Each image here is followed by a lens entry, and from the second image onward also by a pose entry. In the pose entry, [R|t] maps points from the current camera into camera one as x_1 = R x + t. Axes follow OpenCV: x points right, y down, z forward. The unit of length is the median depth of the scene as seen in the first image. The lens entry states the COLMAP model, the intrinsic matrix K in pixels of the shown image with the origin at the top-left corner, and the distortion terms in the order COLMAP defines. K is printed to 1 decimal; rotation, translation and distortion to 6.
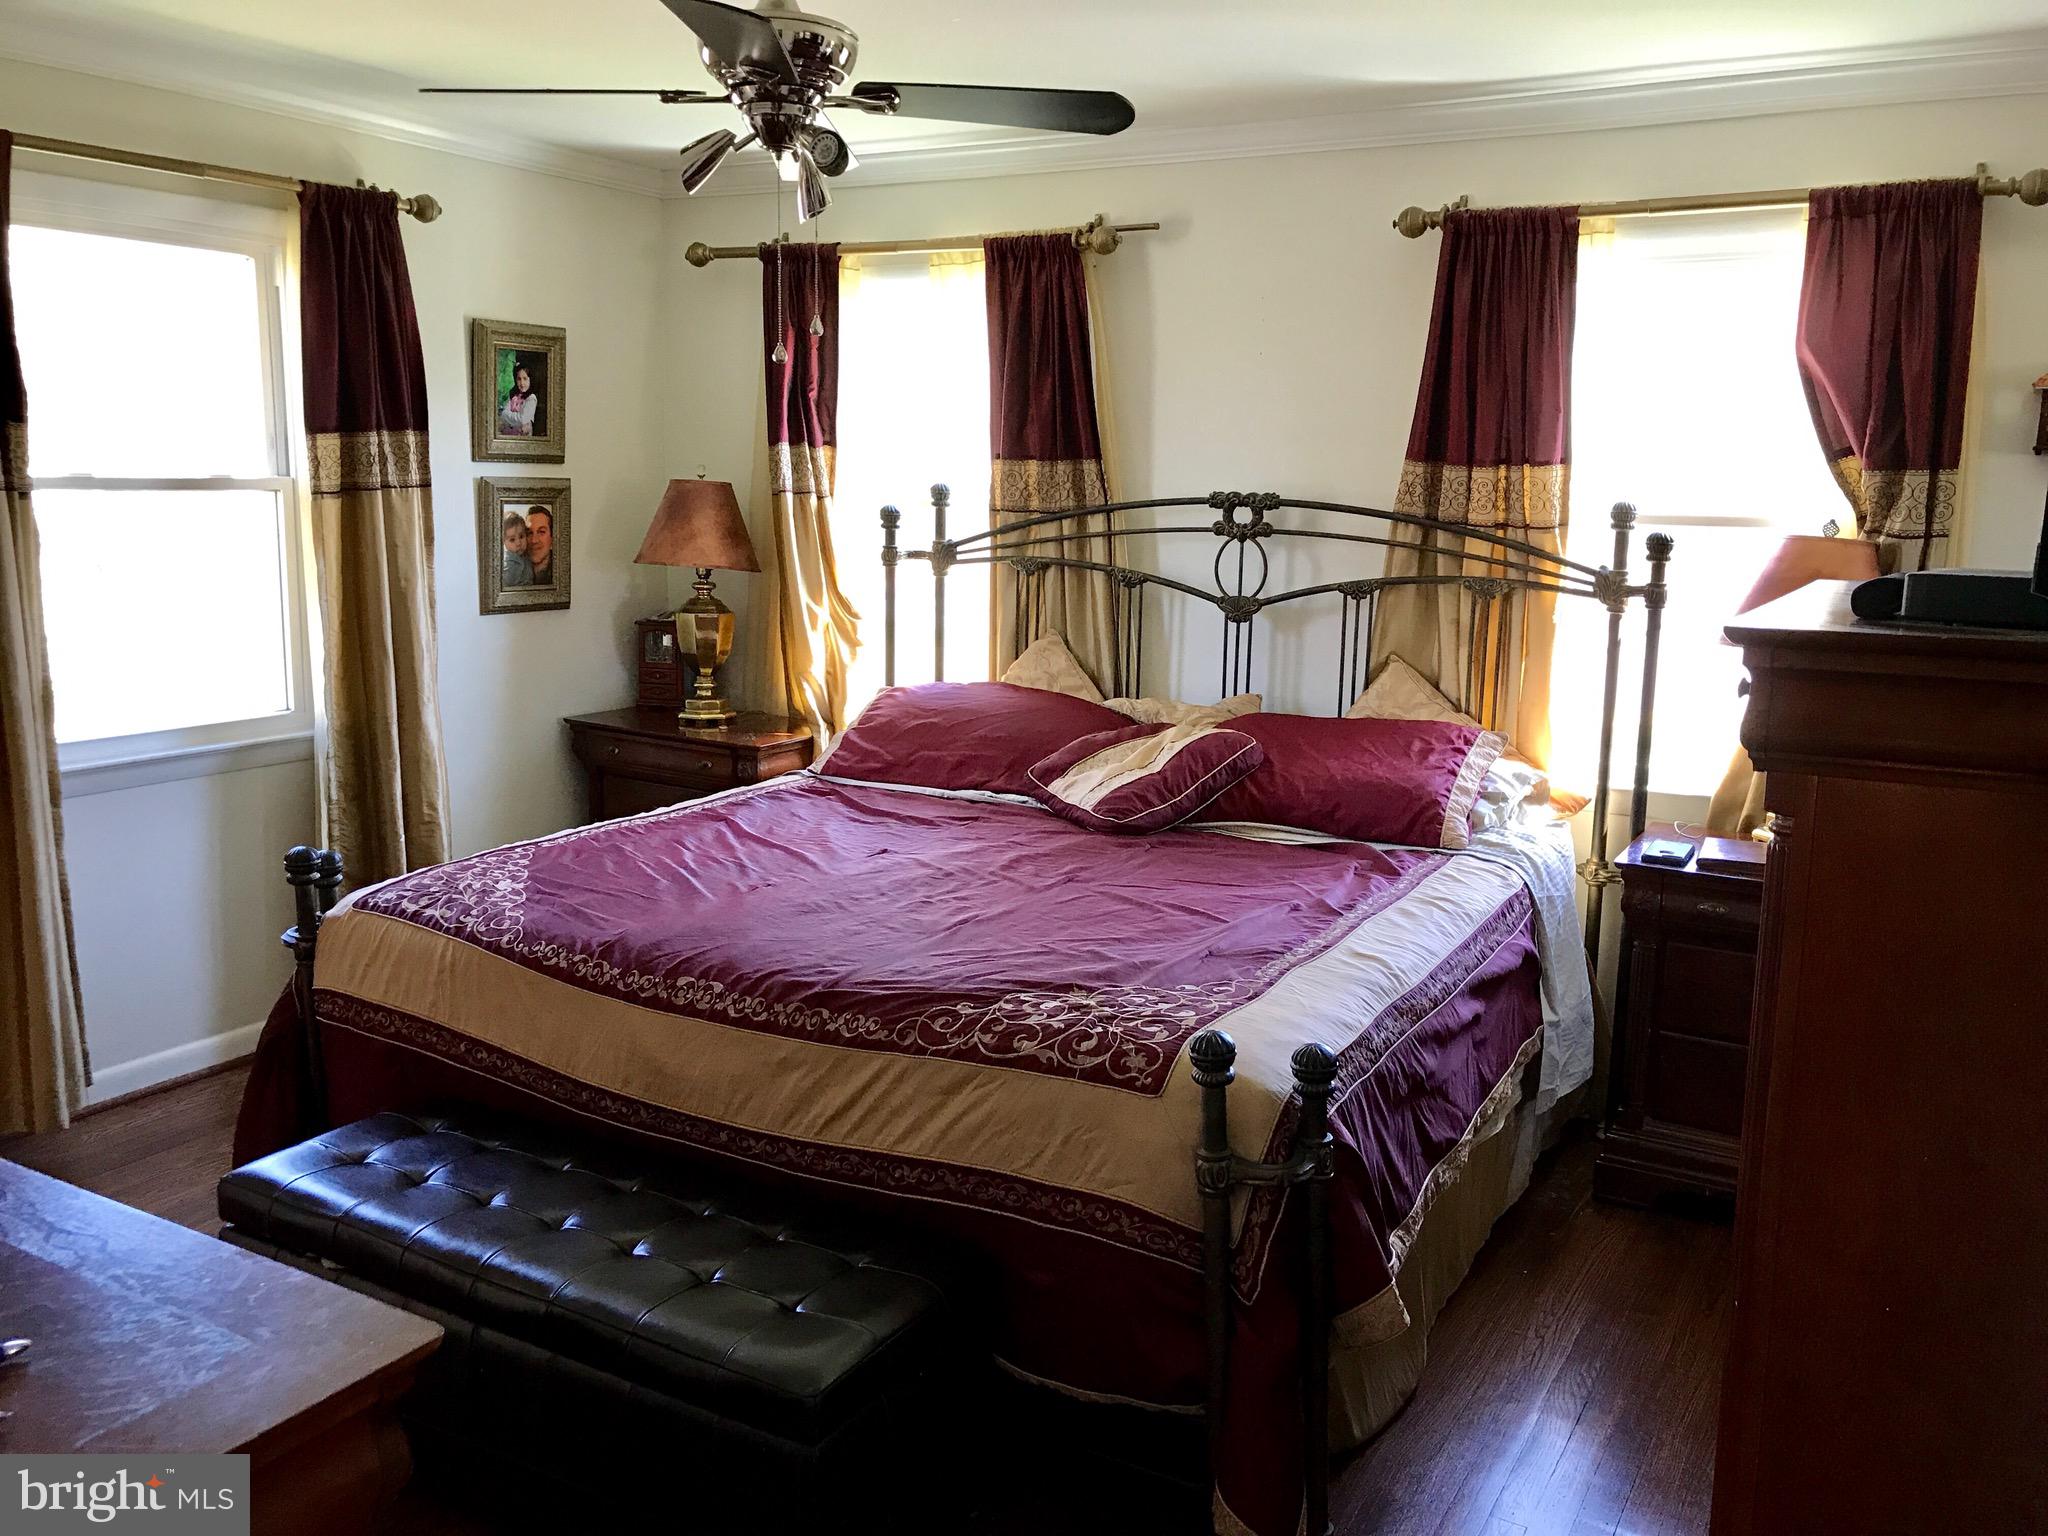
lens RADIAL K [[1668.0, 0, 1024.0], [0, 1668.0, 768.0], [0, 0, 1]] dist [-0.000187, -0.007958]
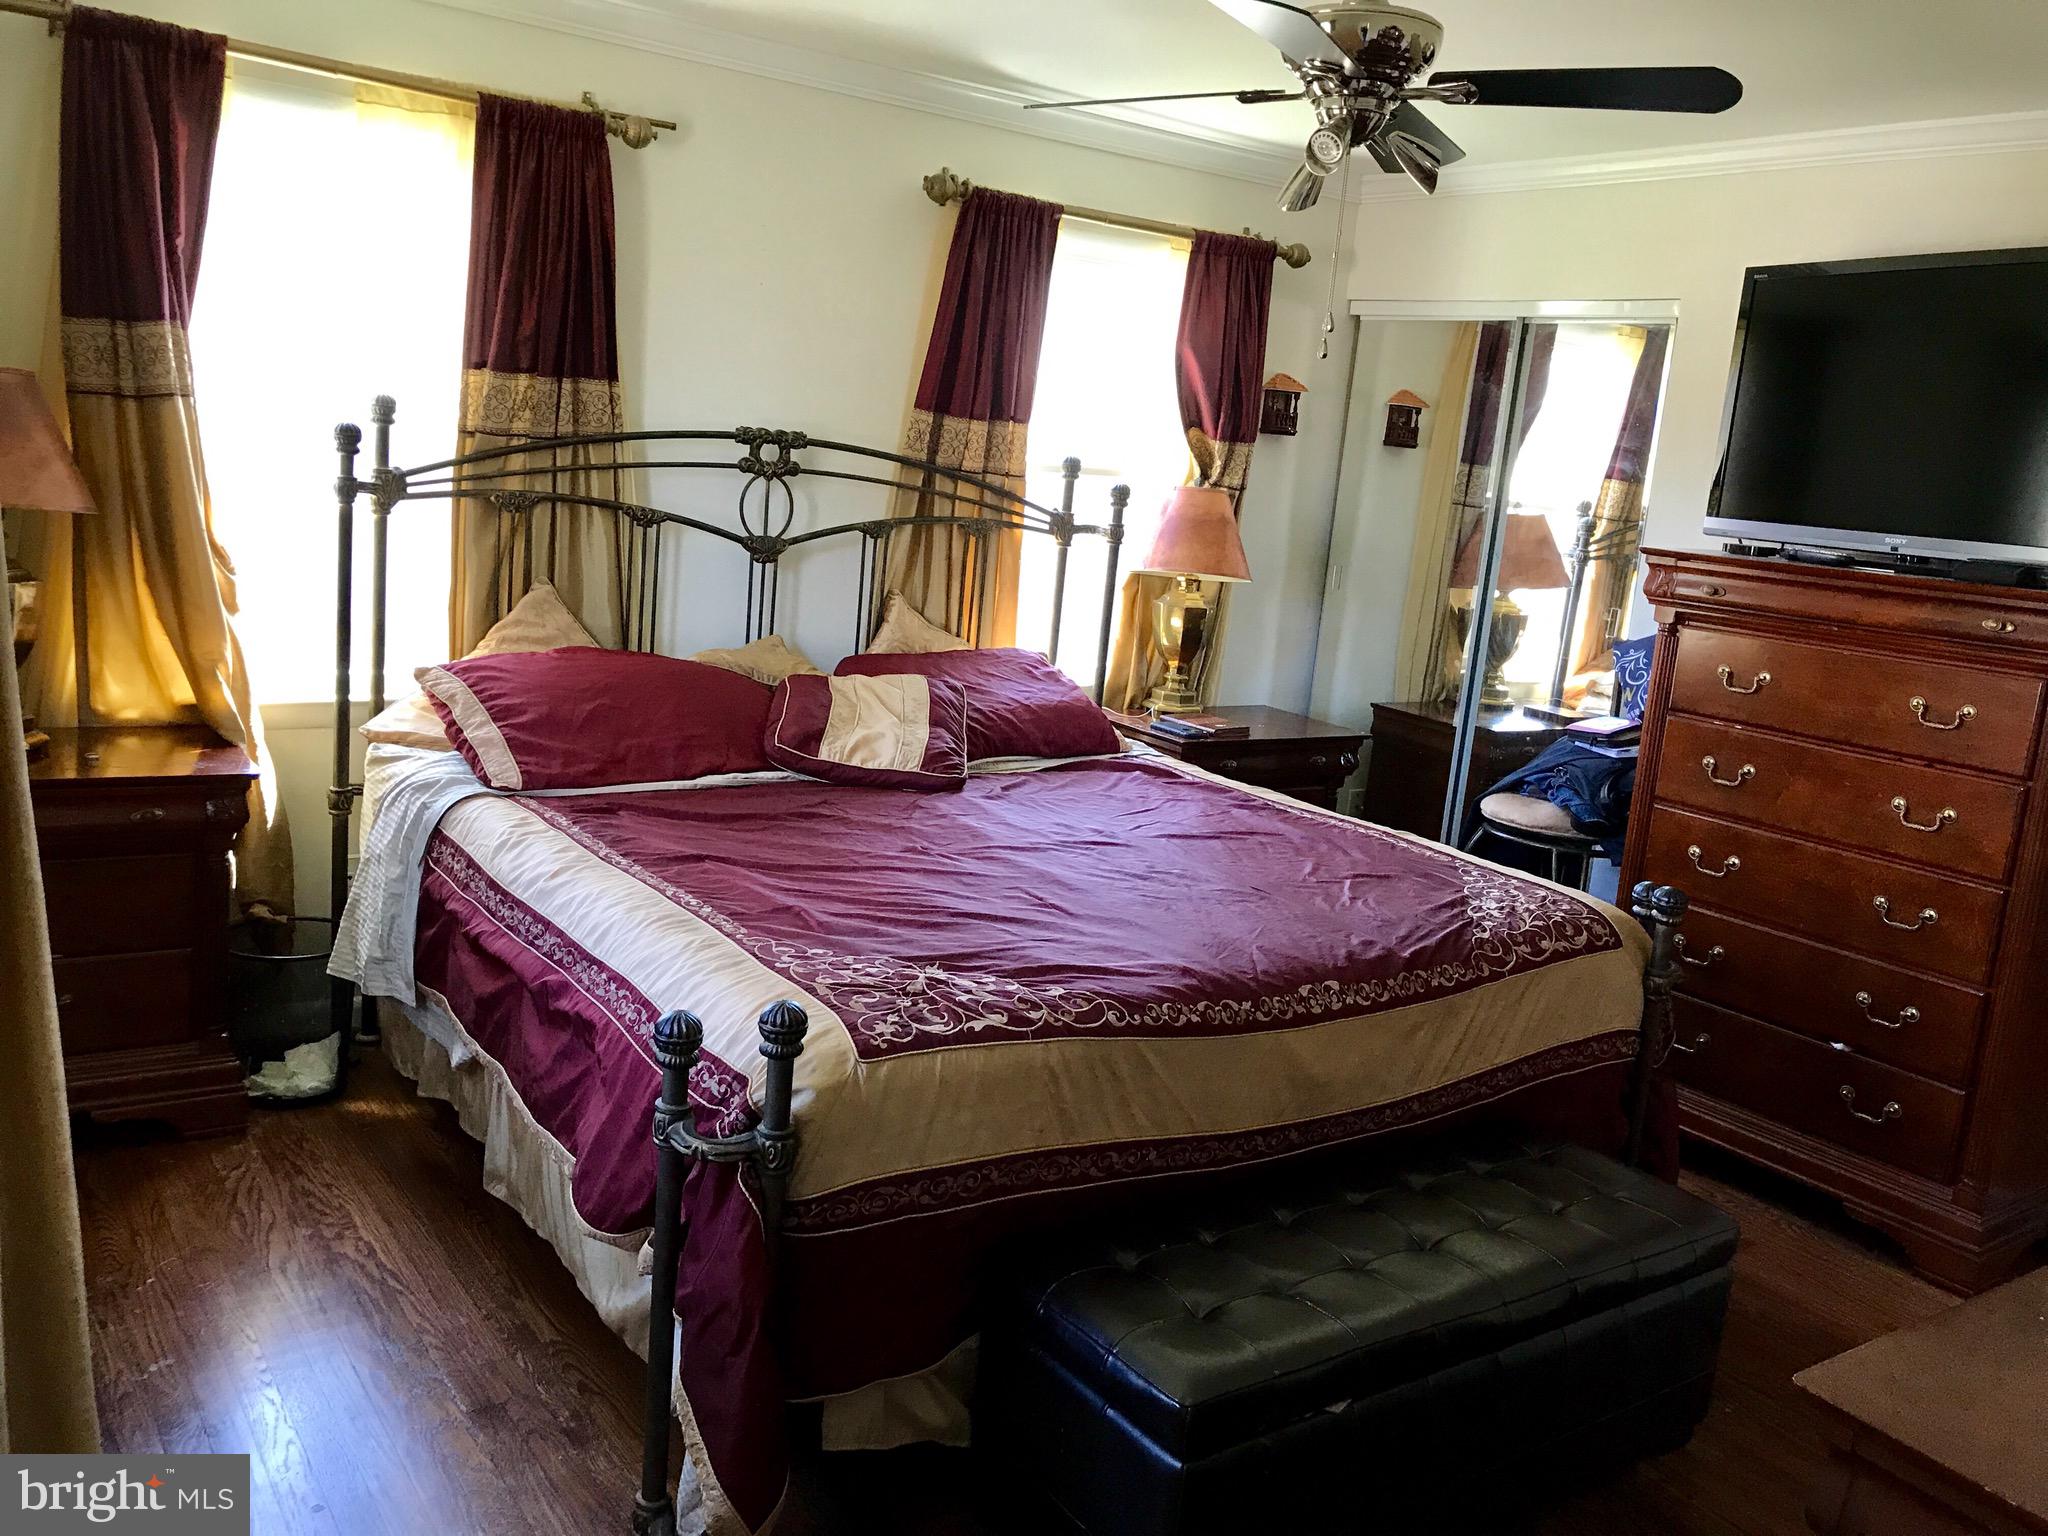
lens RADIAL K [[1688.8, 0, 1024.0], [0, 1688.8, 768.0], [0, 0, 1]] dist [-0.002173, -0.002328]
pose [[0.418773, -0.156010, 0.894589, -0.714570], [0.075389, 0.987704, 0.136957, -0.094252], [-0.904956, 0.010088, 0.425385, 0.453091]]
